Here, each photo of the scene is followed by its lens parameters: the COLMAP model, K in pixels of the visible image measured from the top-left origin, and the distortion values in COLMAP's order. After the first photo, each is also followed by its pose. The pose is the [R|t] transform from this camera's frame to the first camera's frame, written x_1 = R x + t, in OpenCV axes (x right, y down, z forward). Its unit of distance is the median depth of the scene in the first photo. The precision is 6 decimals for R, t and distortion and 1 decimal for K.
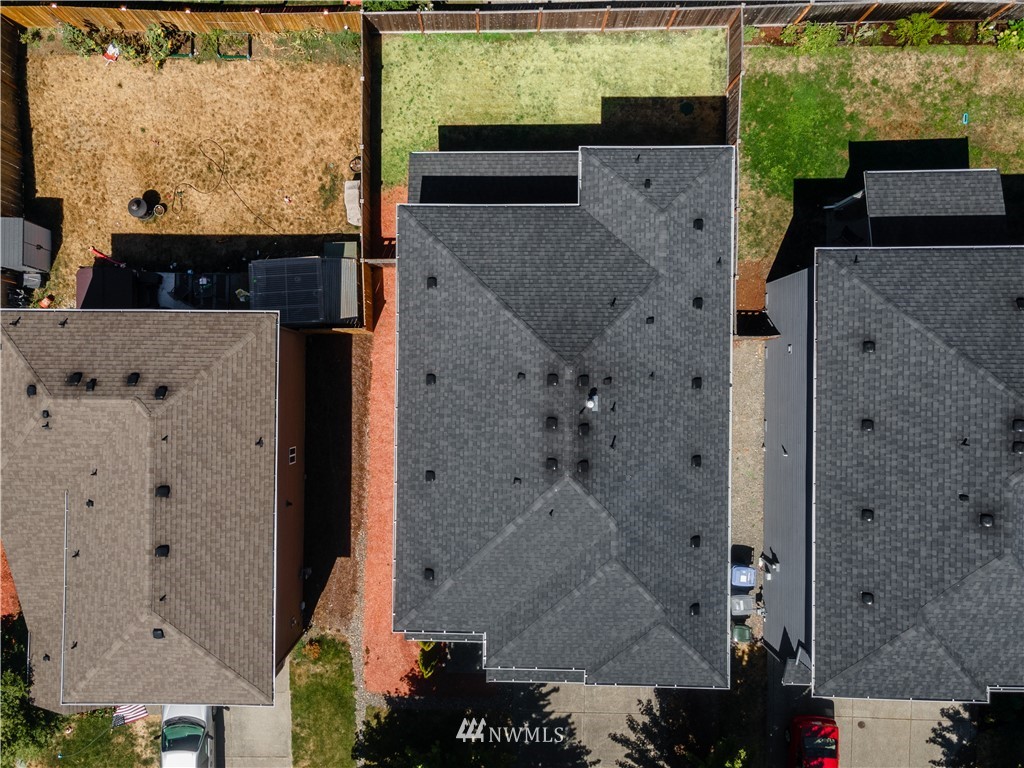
lens RADIAL K [[803.1, 0, 461.5], [0, 803.1, 383.9], [0, 0, 1]] dist [0.000466, 0.076276]
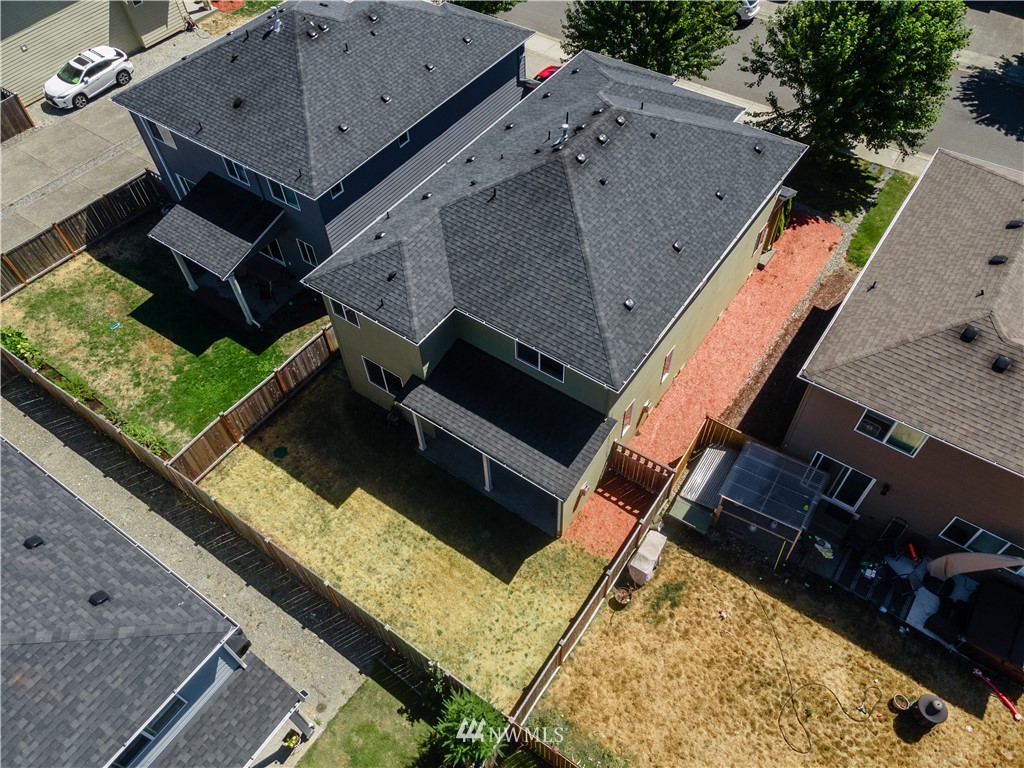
lens RADIAL K [[748.9, 0, 512.0], [0, 748.9, 384.0], [0, 0, 1]] dist [-0.003015, 0.065384]
pose [[-0.819722, -0.408552, 0.401425, -0.249832], [0.569327, -0.657845, 0.493058, -0.555101], [0.062635, 0.632713, 0.771850, 0.293938]]
